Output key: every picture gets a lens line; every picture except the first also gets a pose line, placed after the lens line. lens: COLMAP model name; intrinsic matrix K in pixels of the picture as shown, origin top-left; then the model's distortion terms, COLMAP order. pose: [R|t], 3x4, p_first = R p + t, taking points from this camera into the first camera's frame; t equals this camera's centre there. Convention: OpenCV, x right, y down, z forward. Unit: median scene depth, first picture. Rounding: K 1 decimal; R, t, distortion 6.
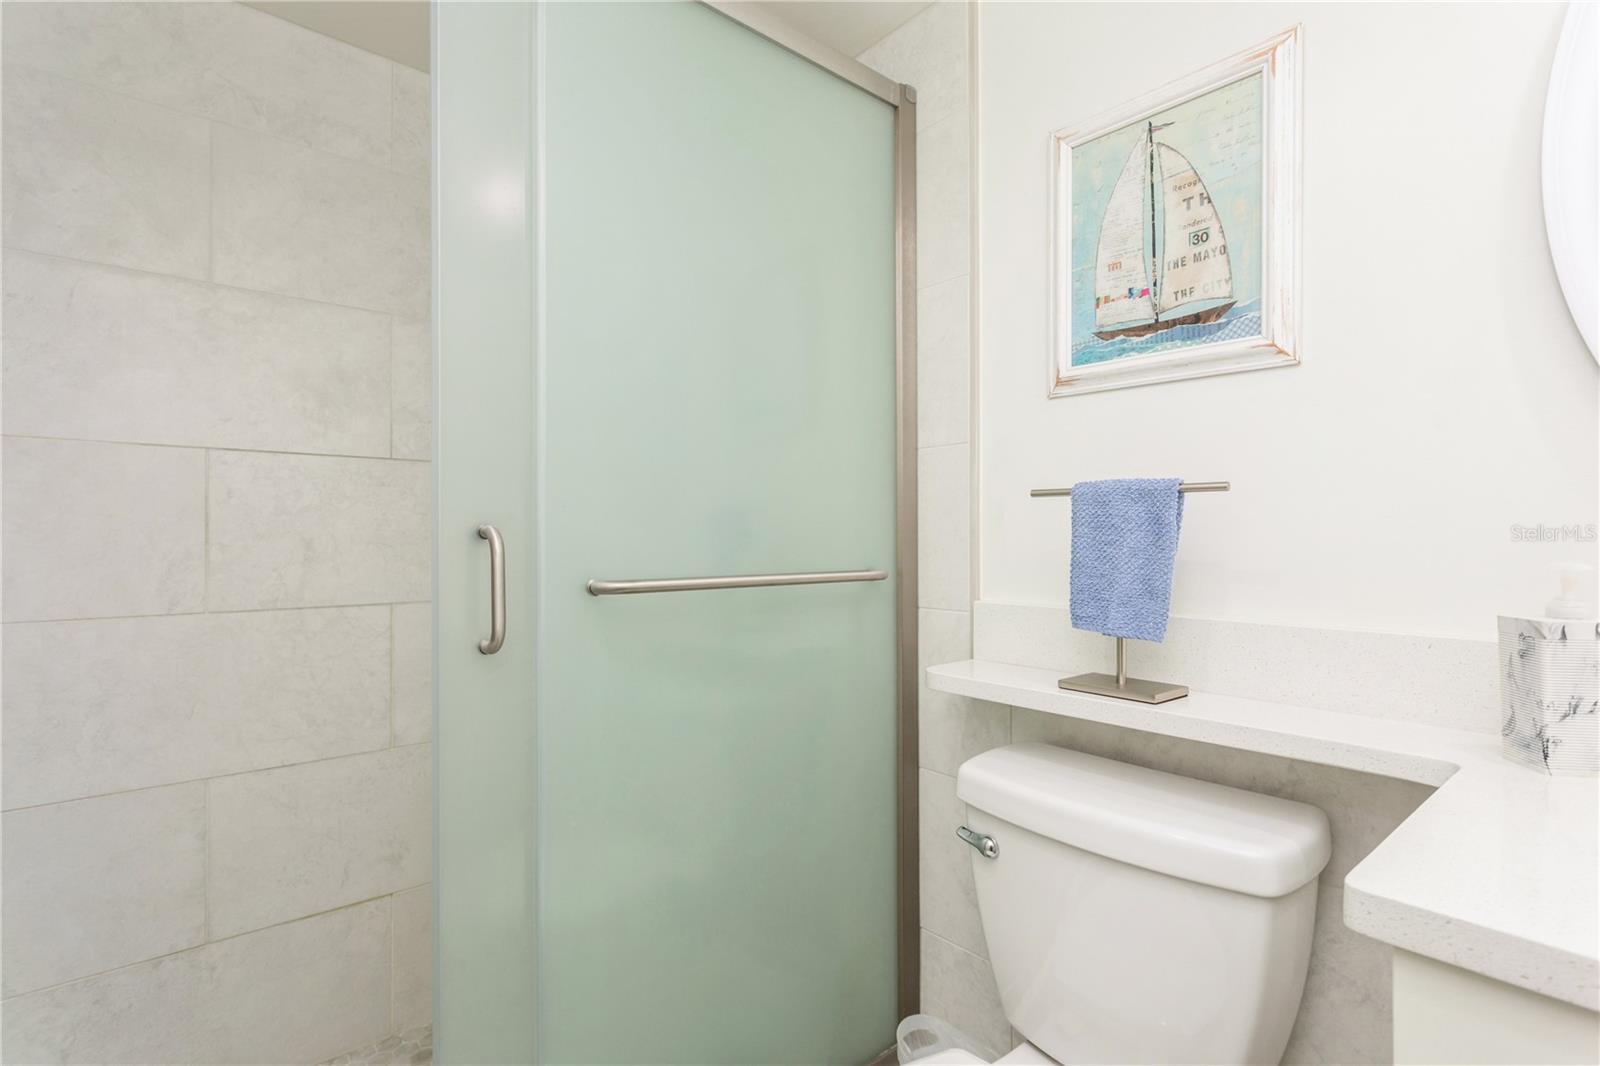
lens RADIAL K [[770.8, 0, 802.5], [0, 770.8, 525.3], [0, 0, 1]] dist [0.002129, 0.000429]
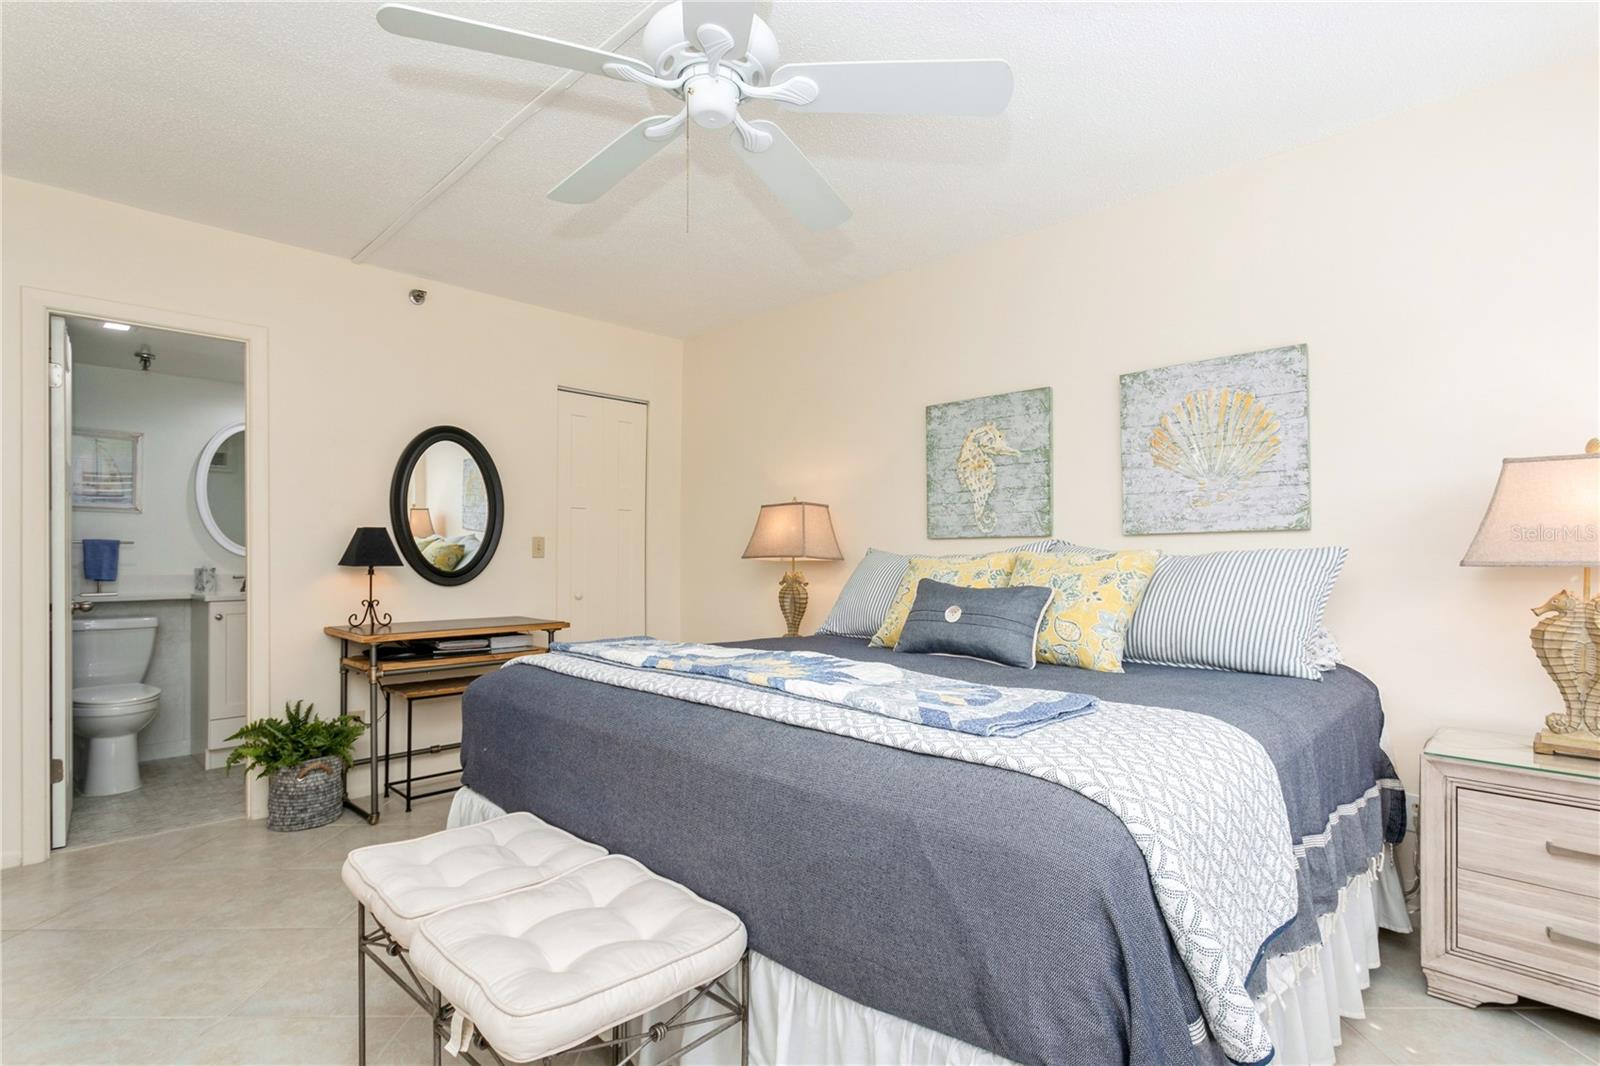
lens RADIAL K [[774.4, 0, 802.2], [0, 774.4, 539.6], [0, 0, 1]] dist [0.006349, 0.001216]
pose [[-0.097120, 0.024848, 0.994962, -3.697359], [-0.014226, 0.999552, -0.026351, -0.006545], [-0.995171, -0.016714, -0.096723, -2.048190]]
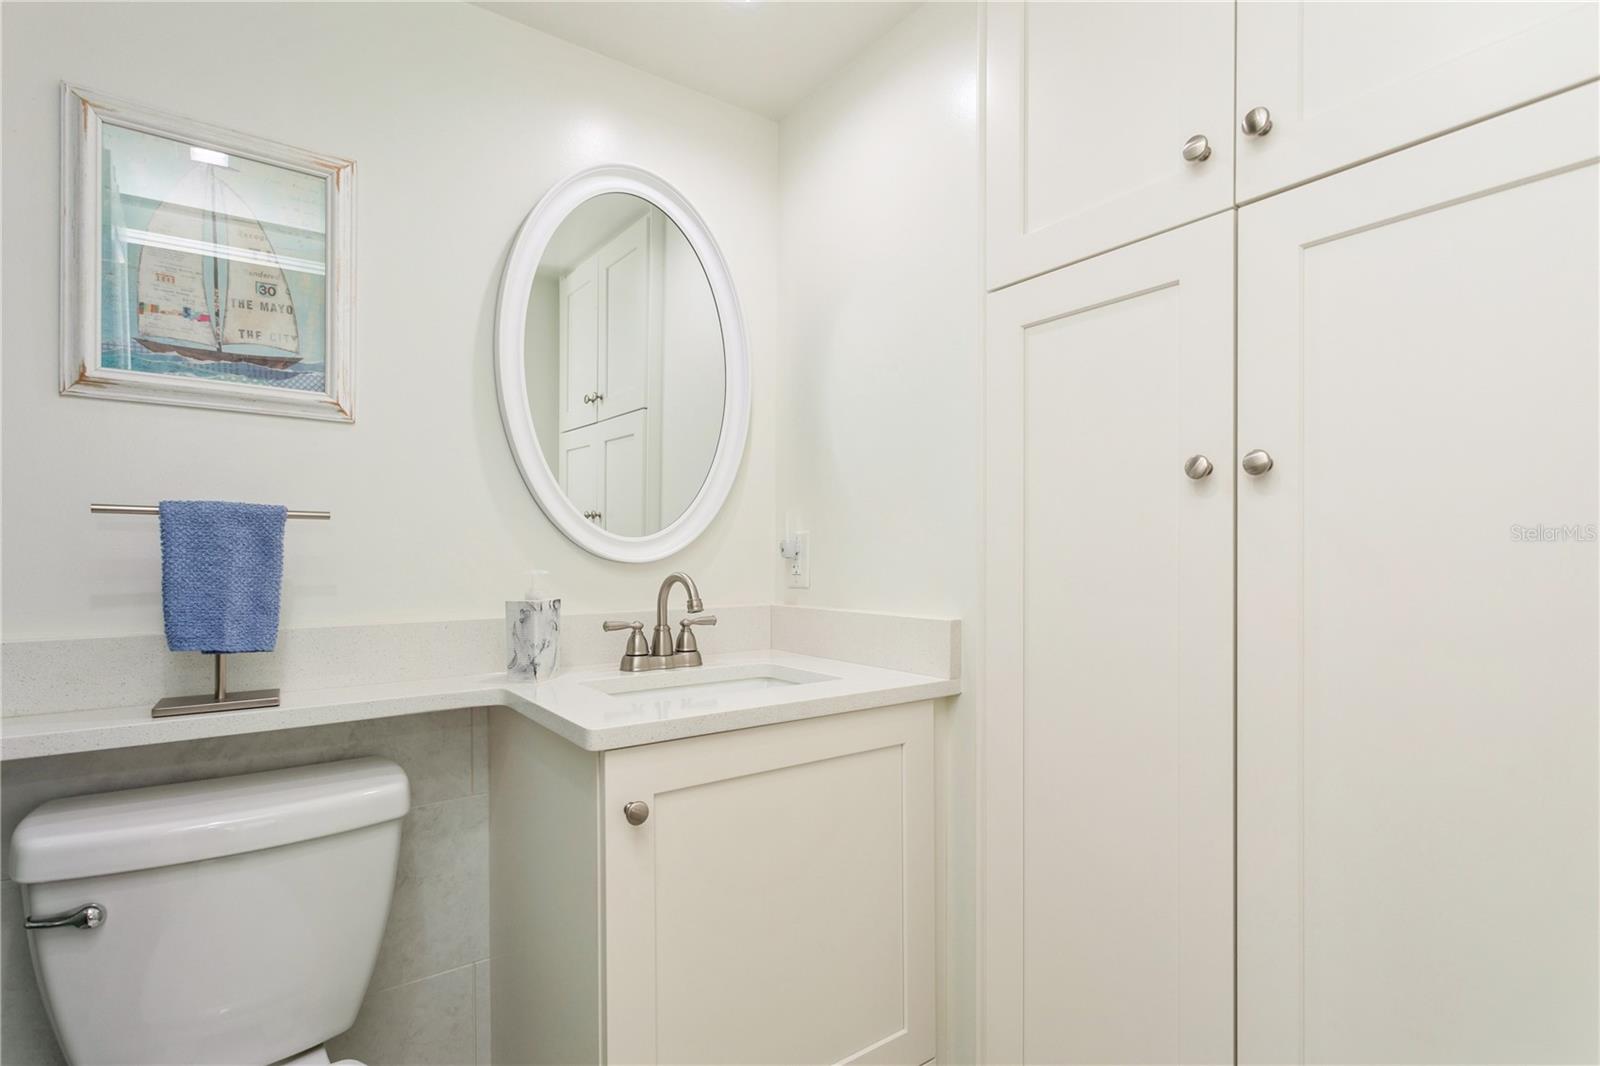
lens RADIAL K [[774.4, 0, 802.2], [0, 774.4, 539.6], [0, 0, 1]] dist [0.006349, 0.001216]
pose [[0.073438, 0.017720, 0.997142, -0.561942], [-0.013674, 0.999766, -0.016759, -0.001944], [-0.997206, -0.012404, 0.073663, 0.140225]]
